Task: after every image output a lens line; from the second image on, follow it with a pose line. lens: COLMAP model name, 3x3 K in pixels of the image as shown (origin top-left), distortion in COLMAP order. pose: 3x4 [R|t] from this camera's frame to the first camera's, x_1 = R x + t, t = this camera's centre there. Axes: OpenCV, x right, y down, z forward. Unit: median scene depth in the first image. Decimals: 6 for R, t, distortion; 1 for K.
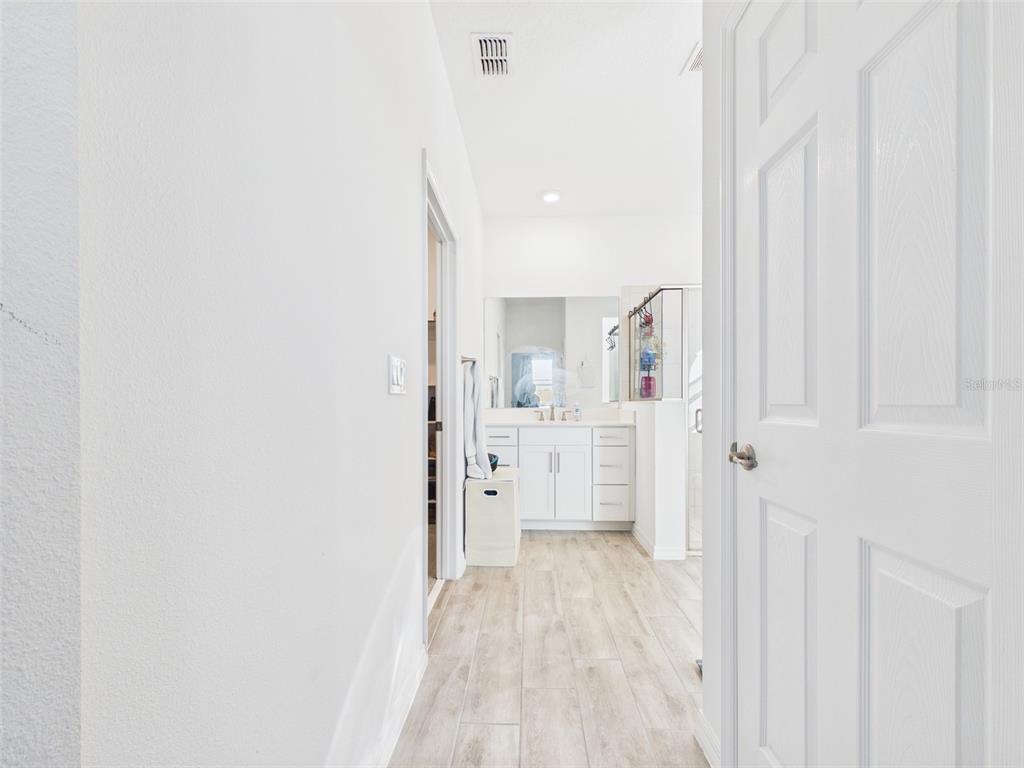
lens RADIAL K [[541.0, 0, 511.6], [0, 541.0, 401.8], [0, 0, 1]] dist [0.003667, 0.000666]
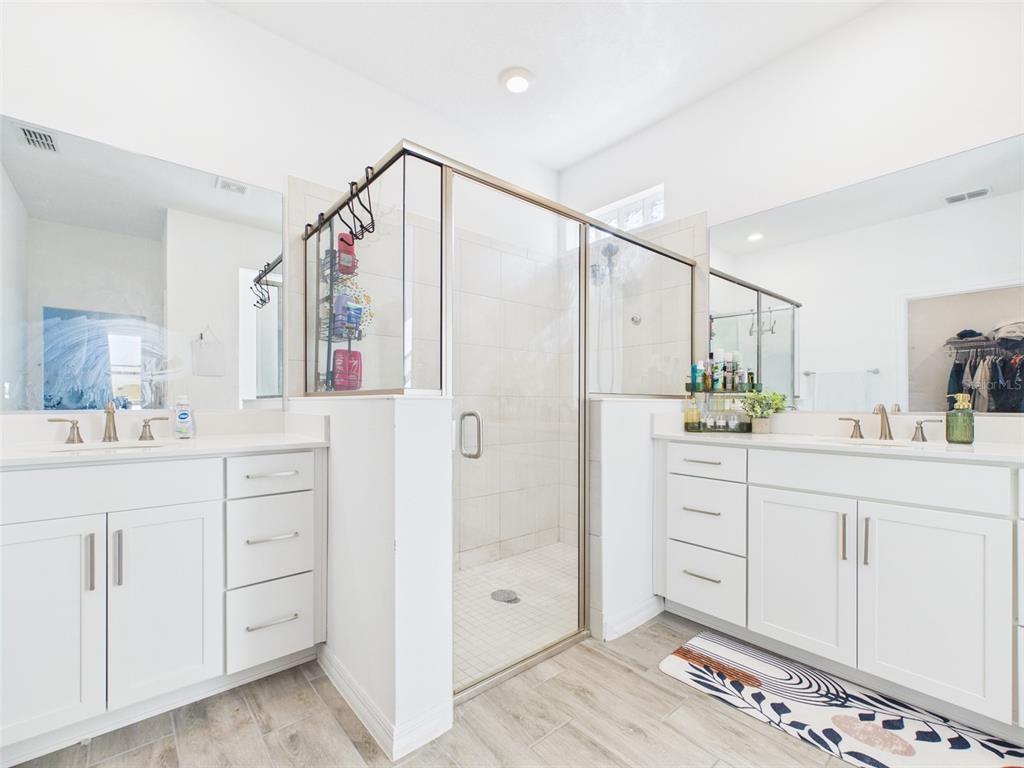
lens RADIAL K [[449.3, 0, 510.2], [0, 449.3, 405.3], [0, 0, 1]] dist [0.001844, 0.000243]
pose [[0.746642, -0.000556, 0.665226, 0.077554], [-0.004860, 0.999968, 0.006291, 0.003565], [-0.665208, -0.007930, 0.746616, 0.558979]]
